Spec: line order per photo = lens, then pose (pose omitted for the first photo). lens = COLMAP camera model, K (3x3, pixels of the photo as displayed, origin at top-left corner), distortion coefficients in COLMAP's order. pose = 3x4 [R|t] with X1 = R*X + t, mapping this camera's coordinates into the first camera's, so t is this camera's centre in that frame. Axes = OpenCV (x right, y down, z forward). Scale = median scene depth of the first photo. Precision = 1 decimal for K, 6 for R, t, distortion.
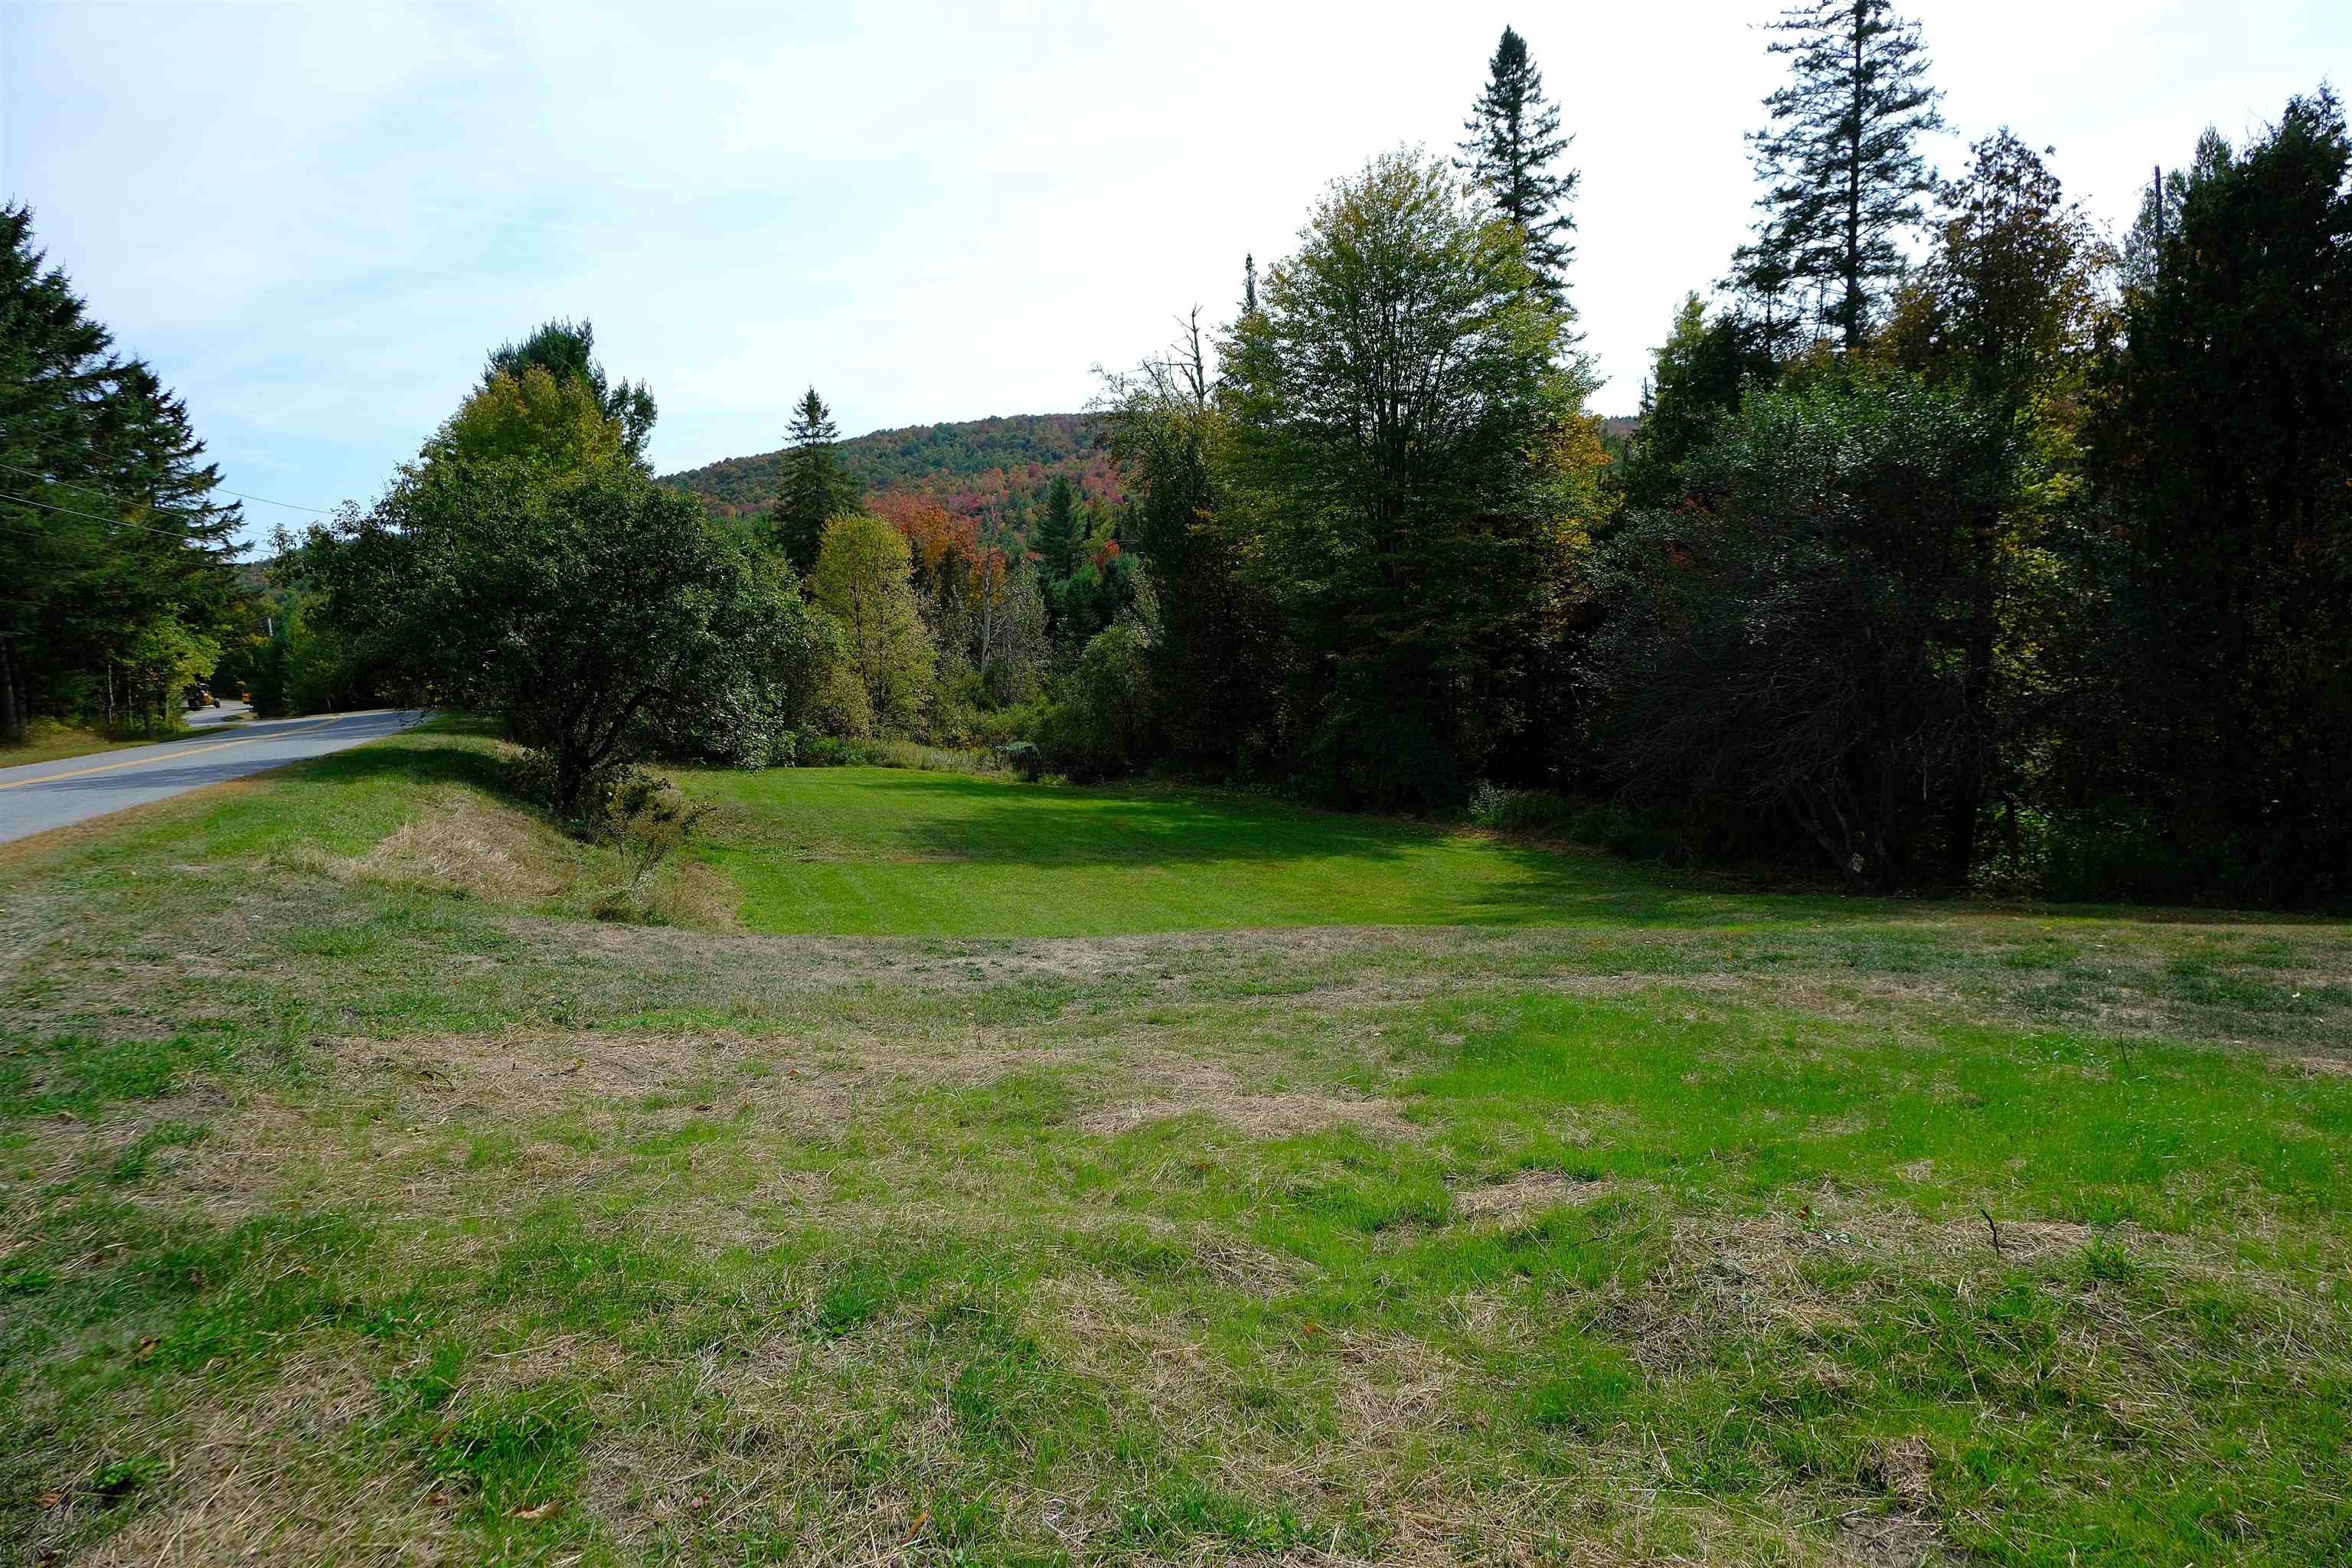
lens RADIAL K [[1515.3, 0, 1176.0], [0, 1515.3, 784.0], [0, 0, 1]] dist [0.007512, 0.002843]
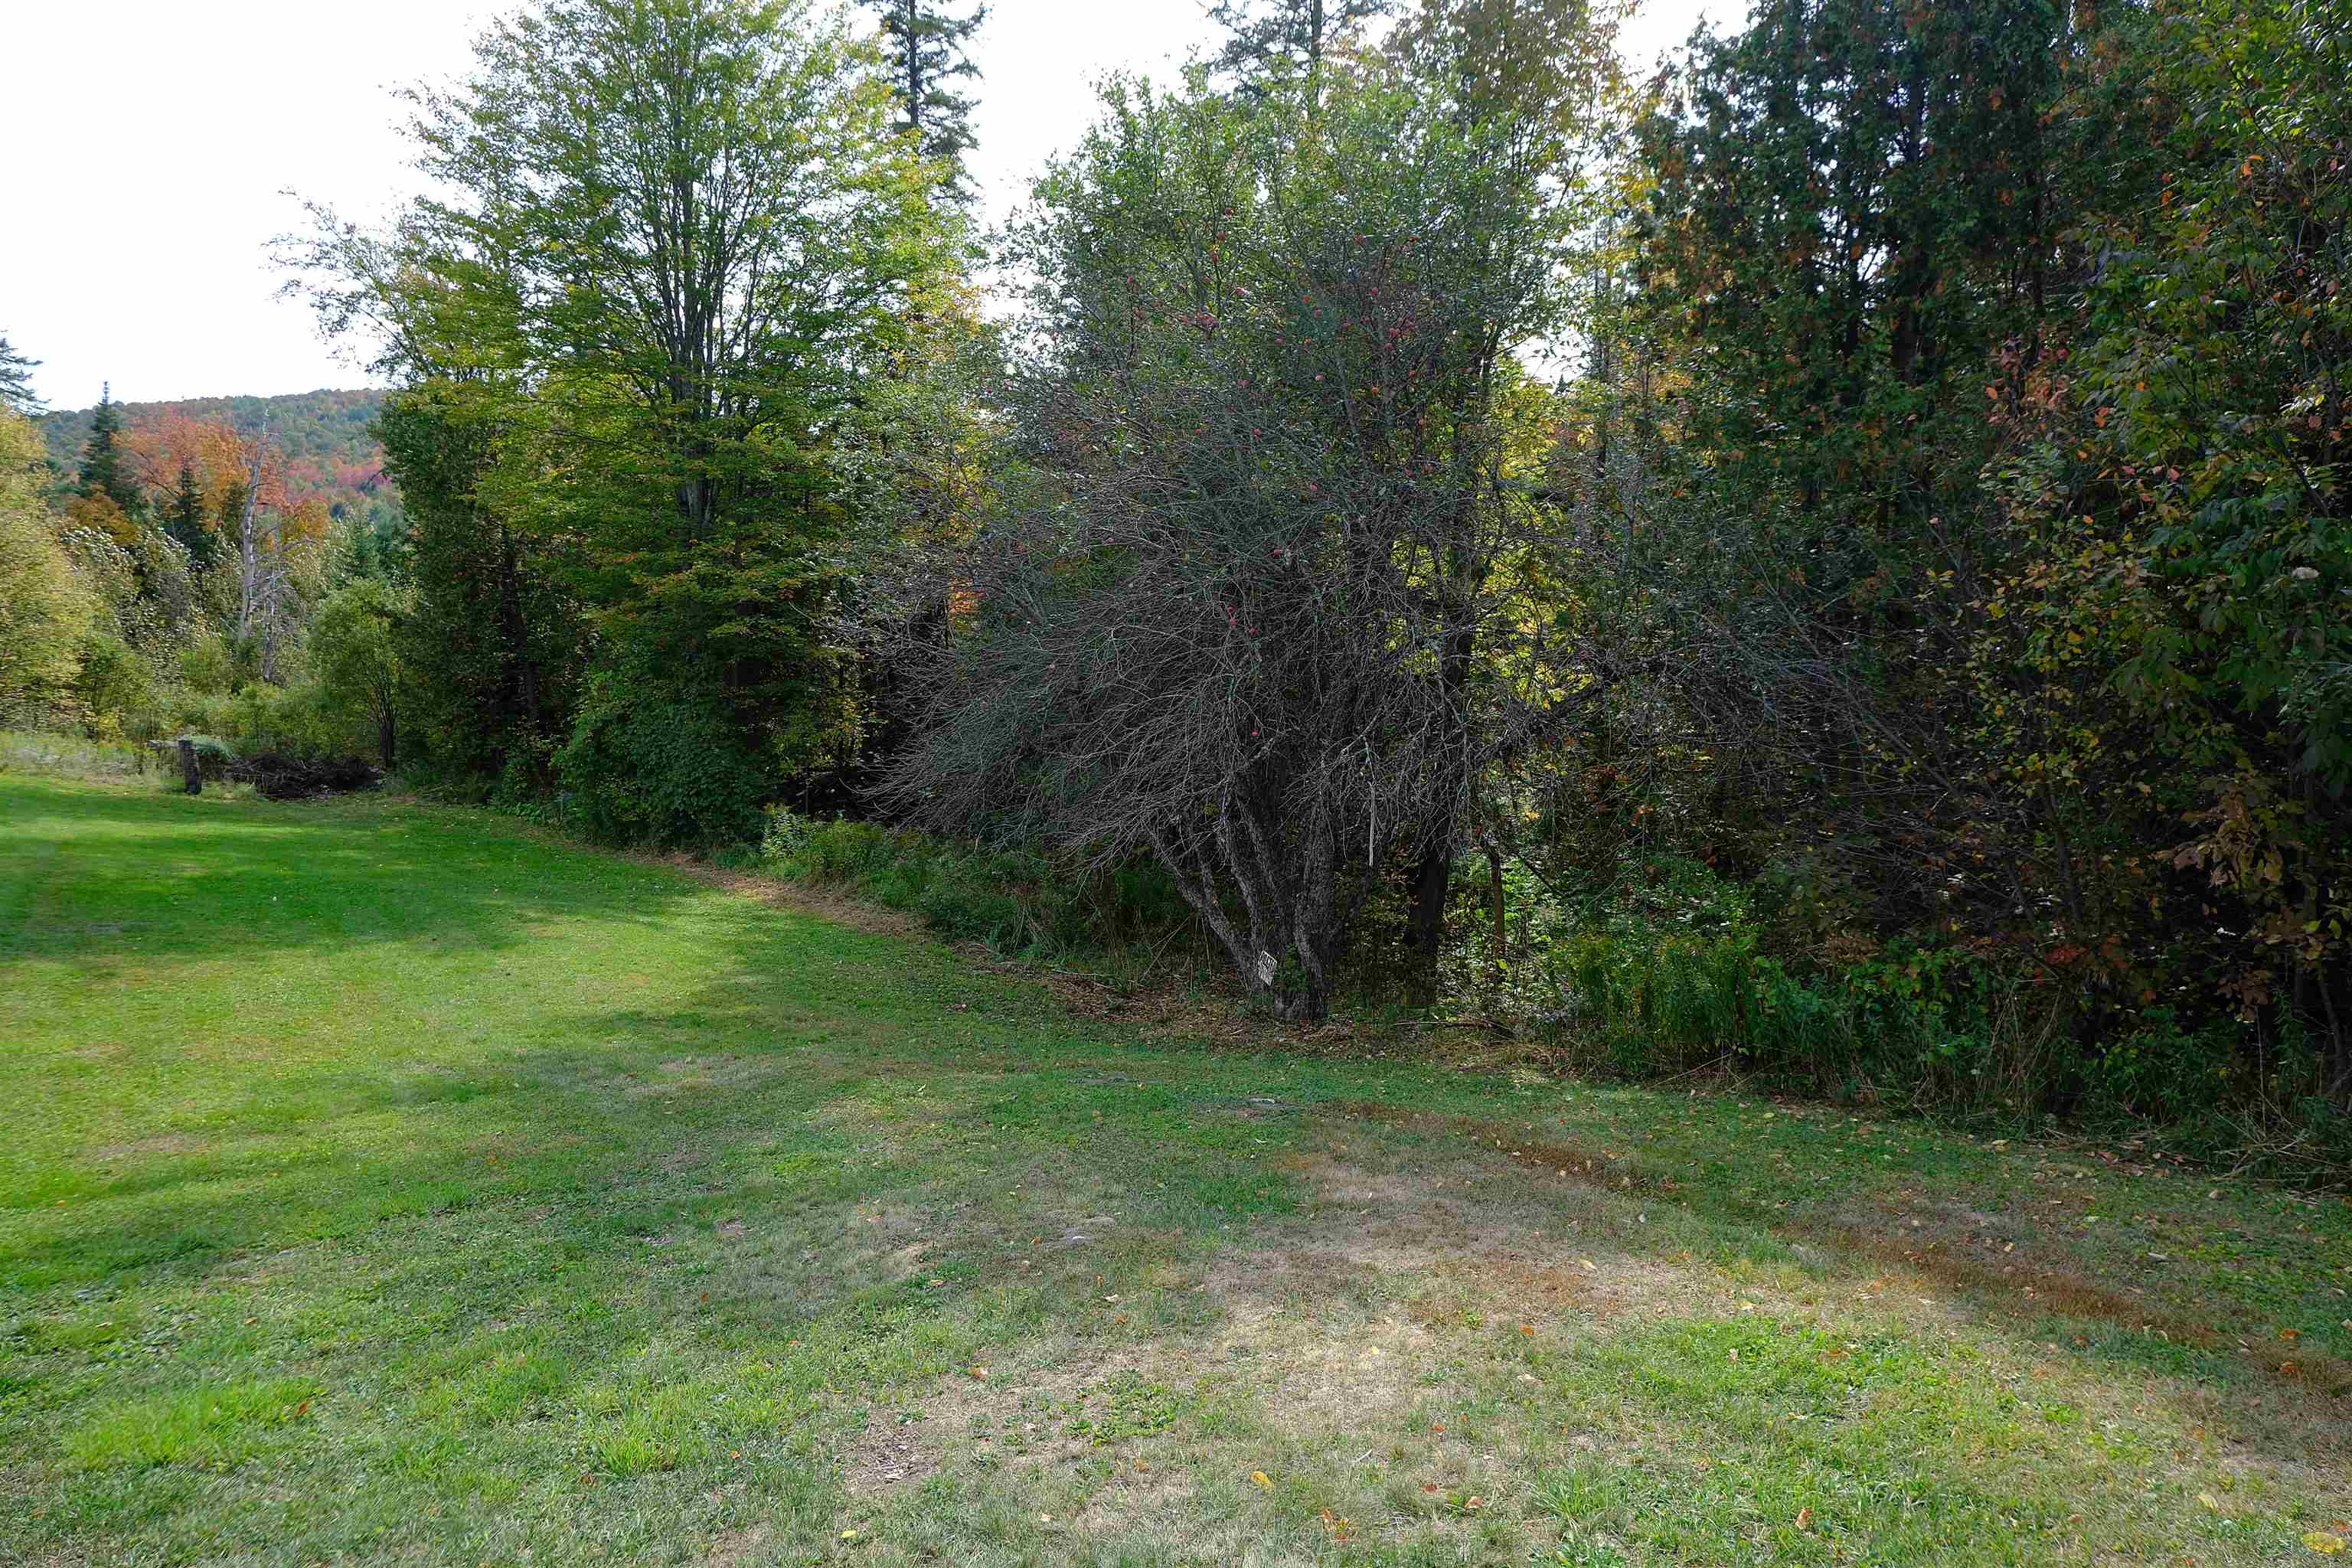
lens RADIAL K [[1515.3, 0, 1176.0], [0, 1515.3, 784.0], [0, 0, 1]] dist [0.007512, 0.002843]
pose [[0.950430, 0.024668, 0.309958, 0.114806], [-0.020556, 0.999652, -0.016526, -0.003398], [-0.310258, 0.009335, 0.950606, 0.225780]]
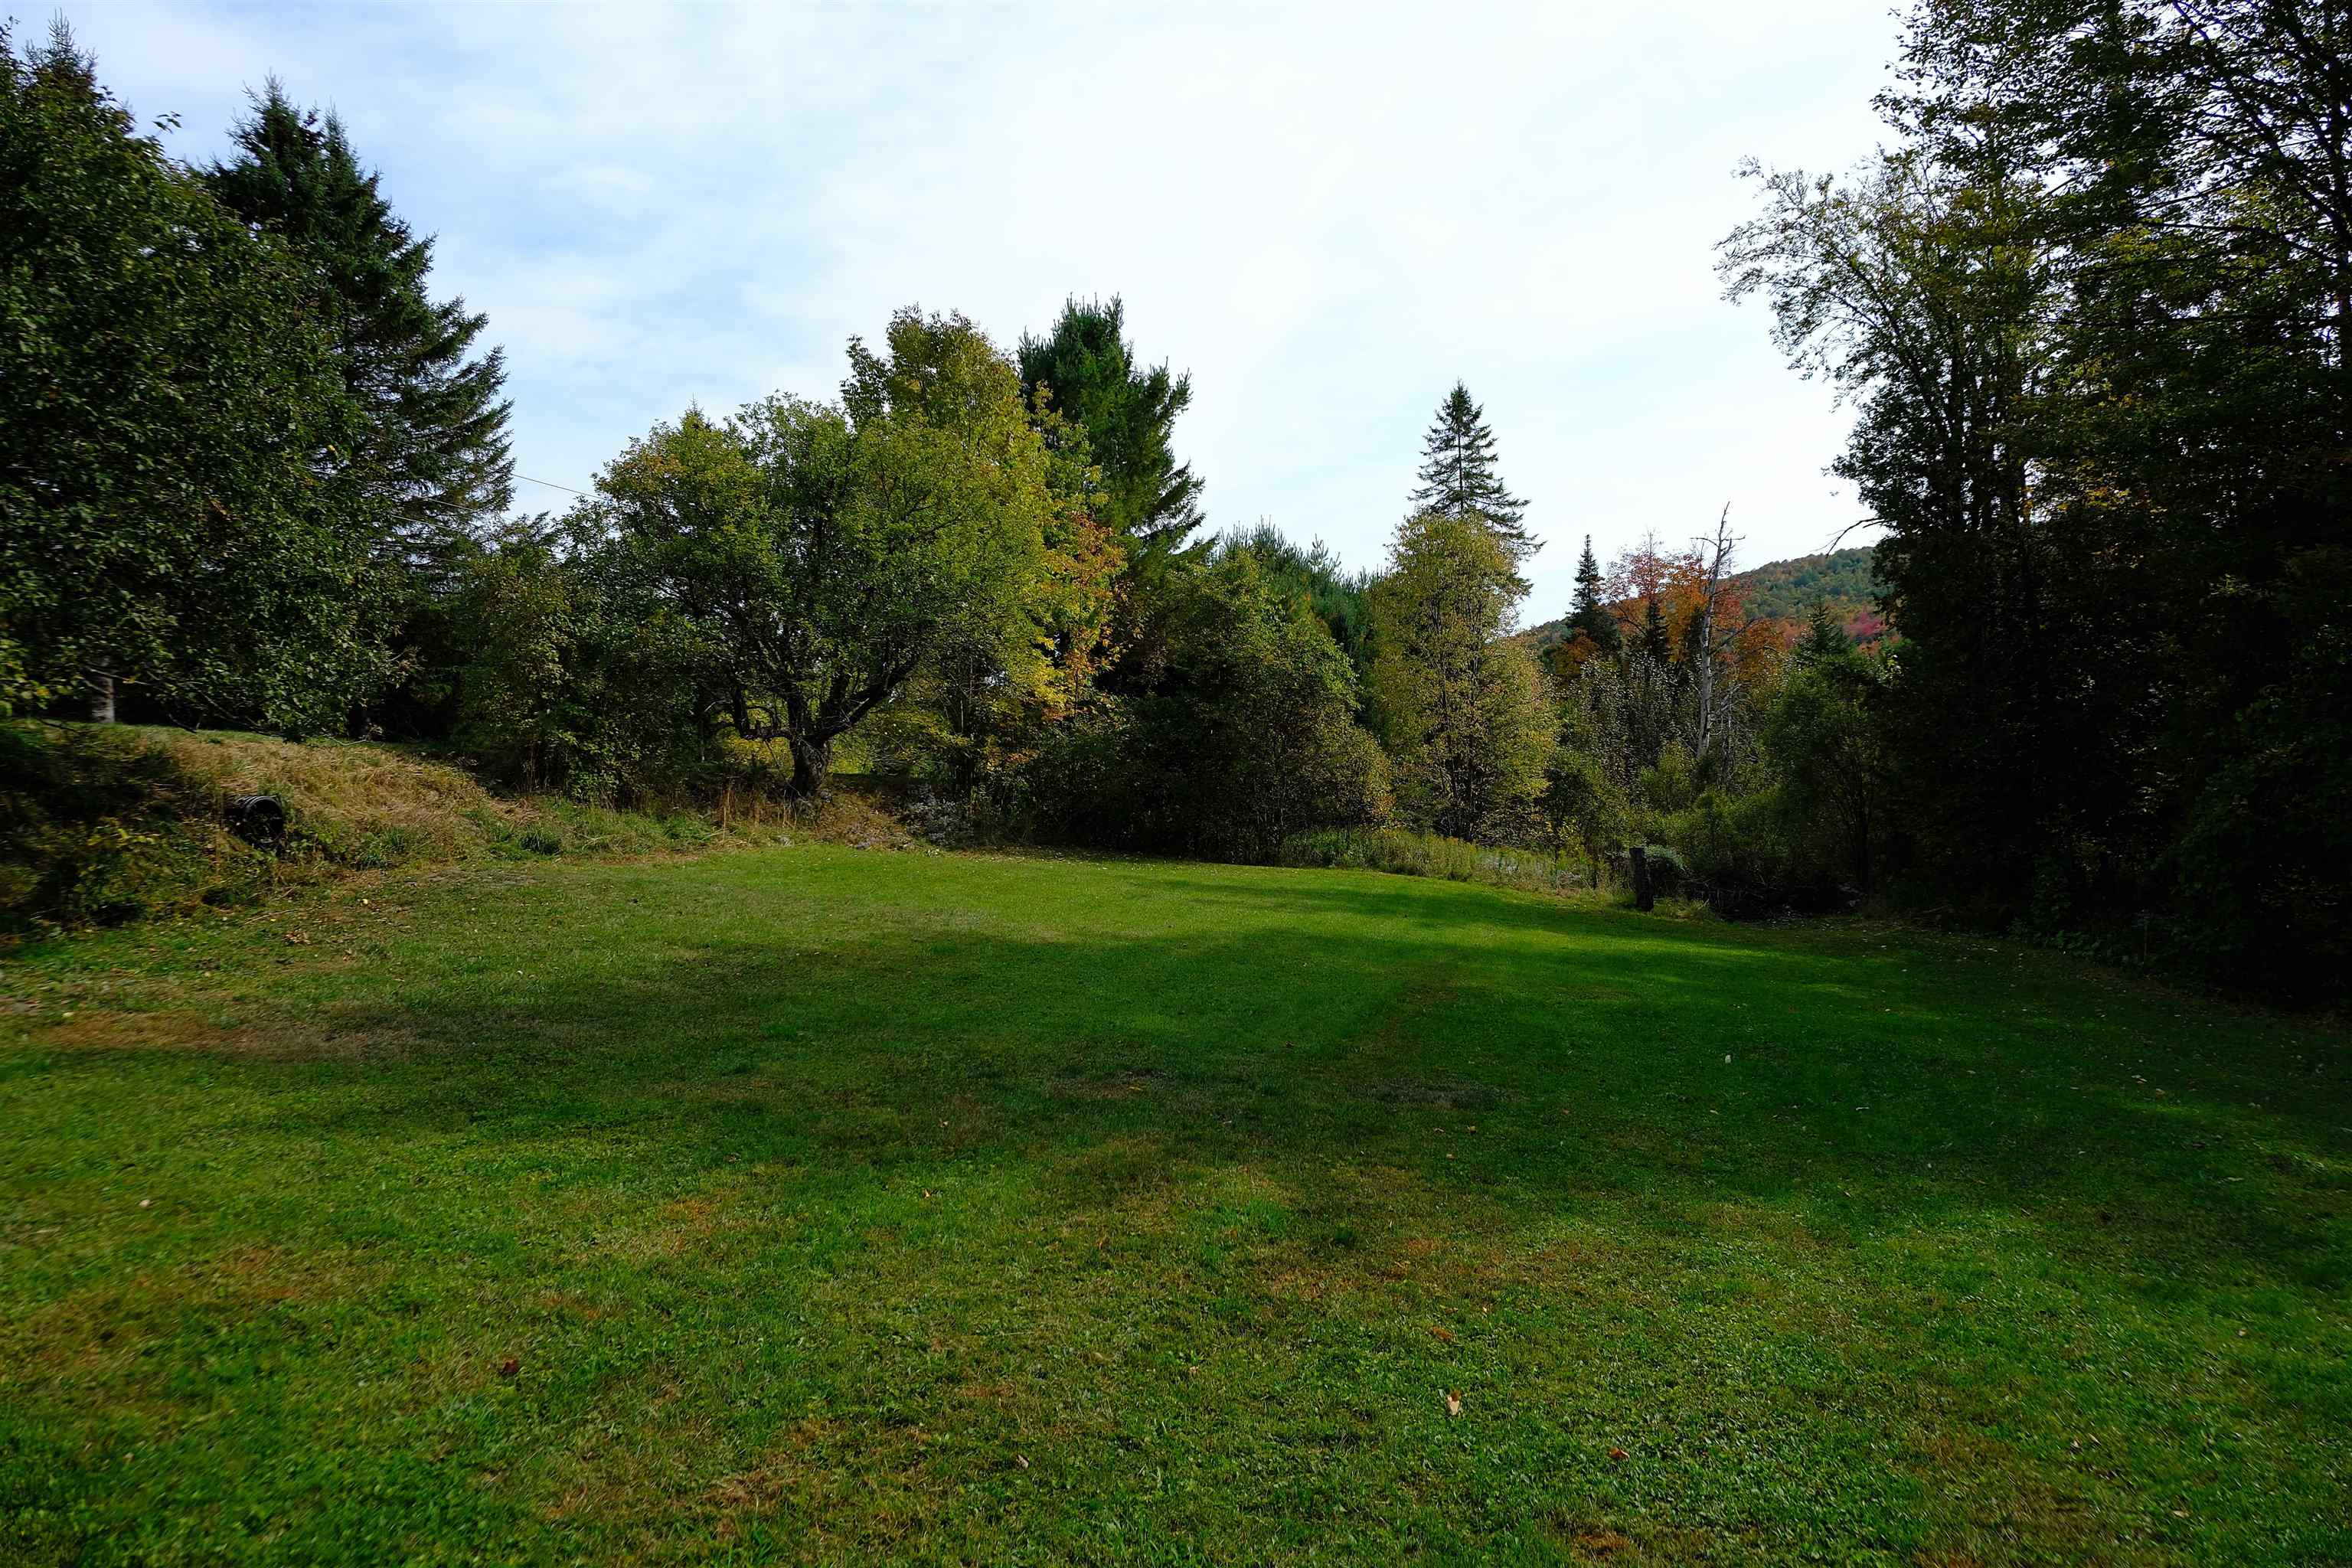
lens RADIAL K [[1501.3, 0, 1176.0], [0, 1501.3, 784.0], [0, 0, 1]] dist [-0.010433, 0.002748]
pose [[0.837954, 0.003688, -0.545729, 0.068895], [-0.056121, 0.995258, -0.079446, 0.006577], [0.542848, 0.097199, 0.834187, 0.436303]]
